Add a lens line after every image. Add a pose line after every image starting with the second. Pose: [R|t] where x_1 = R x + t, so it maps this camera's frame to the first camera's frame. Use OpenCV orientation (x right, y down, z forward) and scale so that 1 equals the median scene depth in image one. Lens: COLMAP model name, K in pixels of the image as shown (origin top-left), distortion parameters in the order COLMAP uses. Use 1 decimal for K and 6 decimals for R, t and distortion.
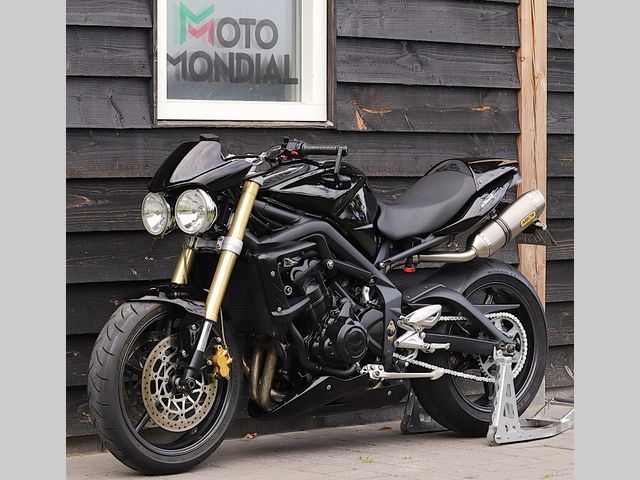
lens RADIAL K [[1971.5, 0, 320.0], [0, 1971.5, 240.0], [0, 0, 1]] dist [-0.063801, -0.625784]
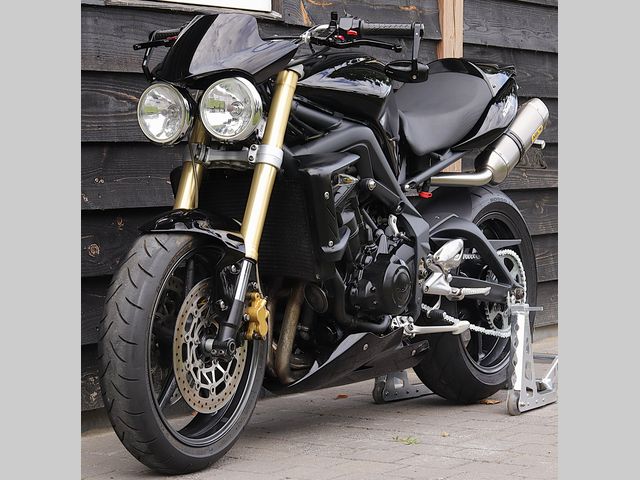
lens RADIAL K [[1866.0, 0, 320.0], [0, 1866.0, 240.0], [0, 0, 1]] dist [-0.065121, -0.230479]
pose [[0.953443, -0.012504, 0.301314, -0.232586], [0.008441, 0.999855, 0.014782, 0.023107], [-0.301456, -0.011550, 0.953410, 0.324766]]
